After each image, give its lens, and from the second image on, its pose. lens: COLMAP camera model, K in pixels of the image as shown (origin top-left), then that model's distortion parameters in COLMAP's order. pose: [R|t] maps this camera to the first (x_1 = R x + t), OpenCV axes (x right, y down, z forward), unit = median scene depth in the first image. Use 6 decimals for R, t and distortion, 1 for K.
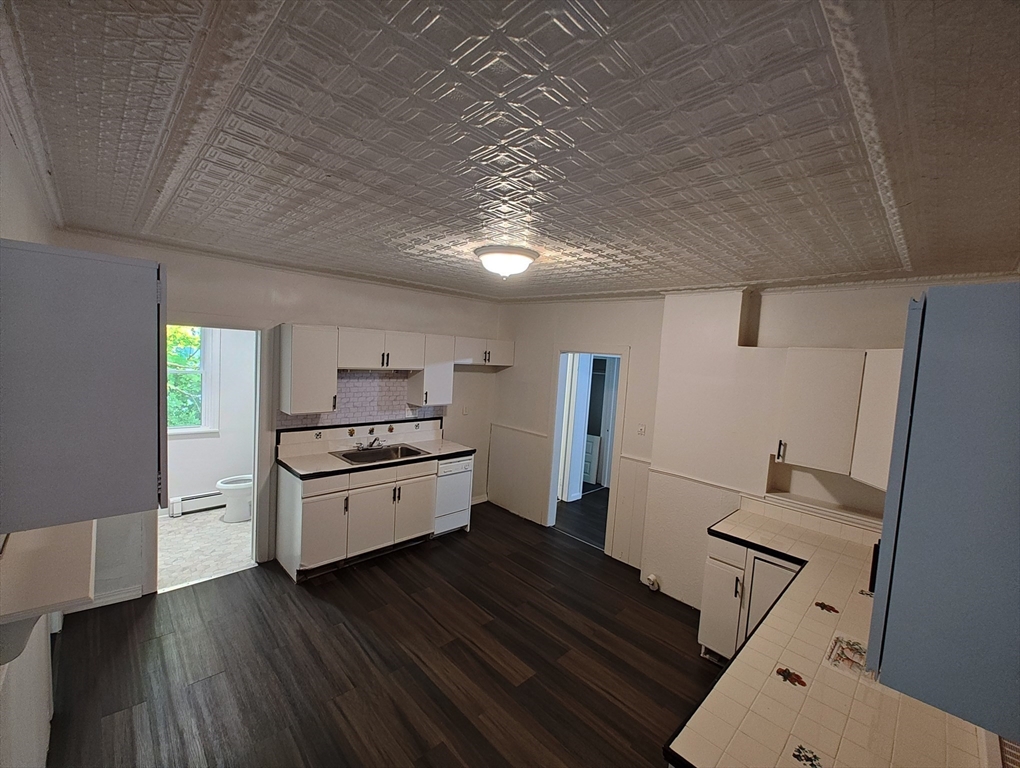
lens RADIAL K [[418.4, 0, 503.8], [0, 418.4, 385.7], [0, 0, 1]] dist [0.006779, -0.003701]
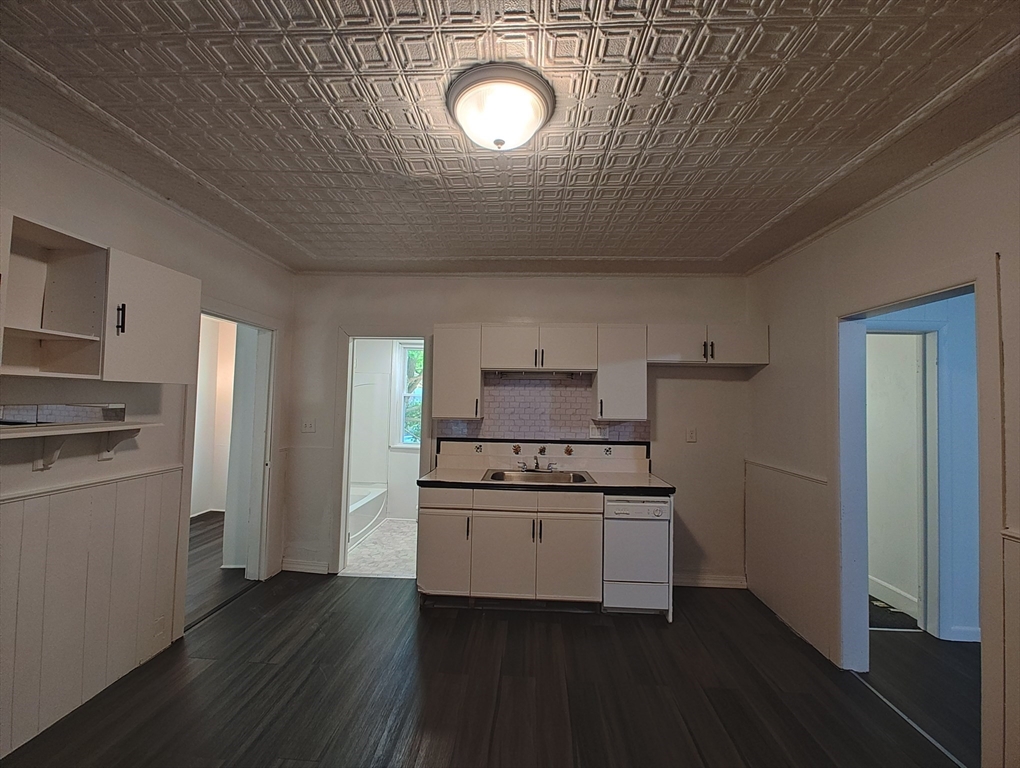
lens RADIAL K [[418.4, 0, 506.4], [0, 418.4, 386.0], [0, 0, 1]] dist [0.006779, -0.003701]
pose [[0.689231, -0.074194, -0.720733, 0.237229], [-0.030018, 0.990965, -0.130717, 0.091981], [0.723919, 0.111729, 0.680777, 0.372855]]
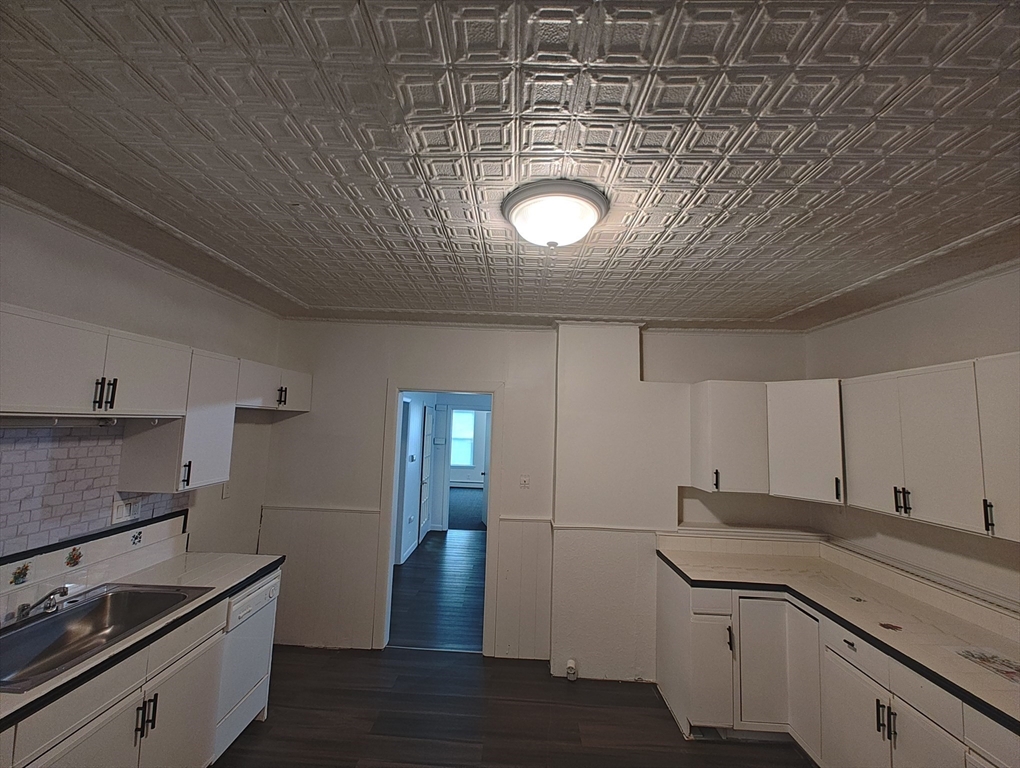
lens RADIAL K [[418.4, 0, 503.4], [0, 418.4, 384.1], [0, 0, 1]] dist [0.006779, -0.003701]
pose [[0.717622, 0.029738, 0.695798, -0.267259], [0.064357, 0.991981, -0.108773, 0.001294], [-0.693453, 0.122838, 0.709953, 0.375976]]
